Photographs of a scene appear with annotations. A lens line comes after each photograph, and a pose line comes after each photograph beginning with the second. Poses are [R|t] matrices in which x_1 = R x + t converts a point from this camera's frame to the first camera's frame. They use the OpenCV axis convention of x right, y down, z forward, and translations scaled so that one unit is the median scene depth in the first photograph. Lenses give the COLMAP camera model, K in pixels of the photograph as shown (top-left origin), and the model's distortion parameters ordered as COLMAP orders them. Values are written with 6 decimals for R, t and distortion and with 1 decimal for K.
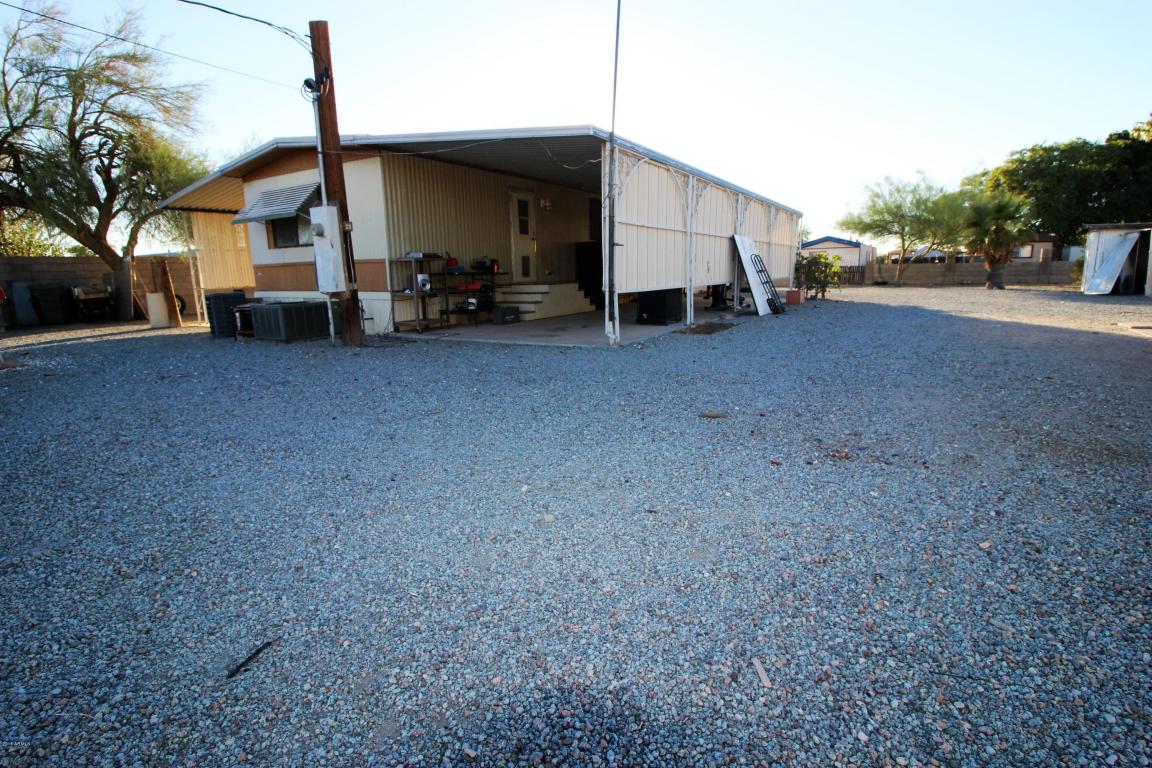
lens RADIAL K [[531.1, 0, 582.6], [0, 531.1, 370.6], [0, 0, 1]] dist [-0.000626, -0.013405]
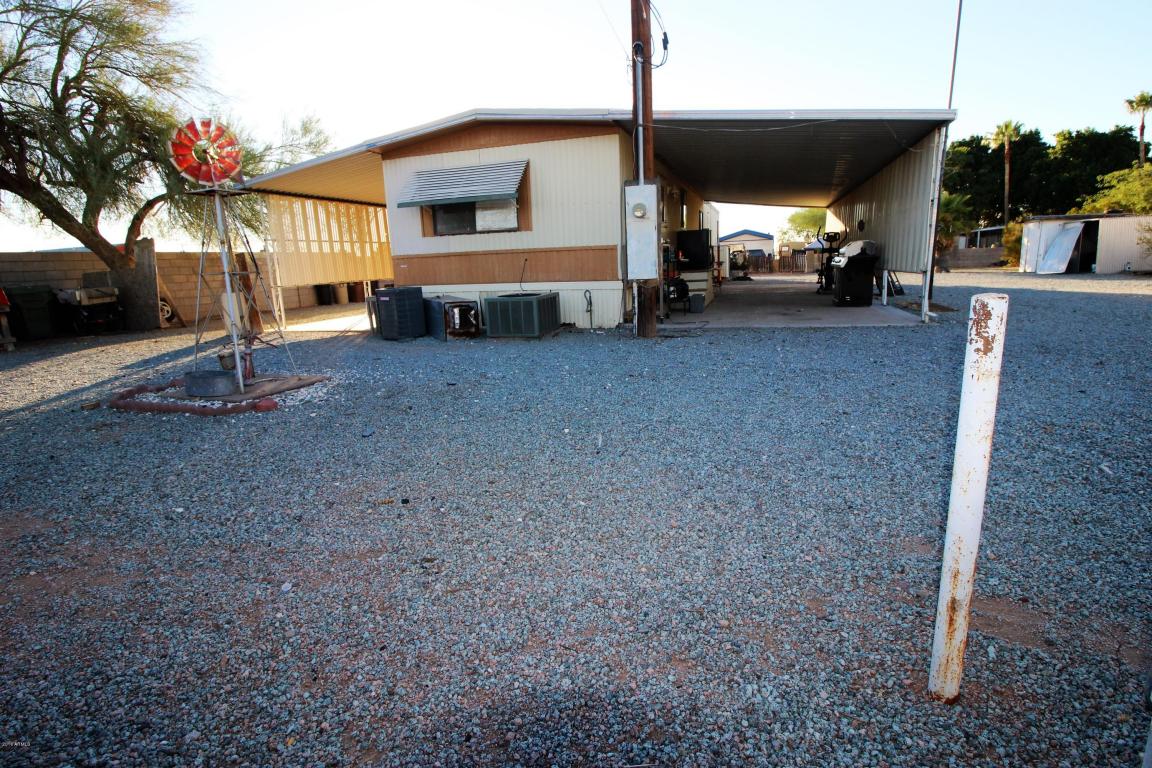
lens RADIAL K [[531.1, 0, 582.6], [0, 531.1, 370.6], [0, 0, 1]] dist [-0.000626, -0.013405]
pose [[0.971463, -0.062430, 0.228828, -0.461304], [0.060722, 0.998049, 0.014508, -0.005428], [-0.229288, -0.000199, 0.973359, 0.075017]]
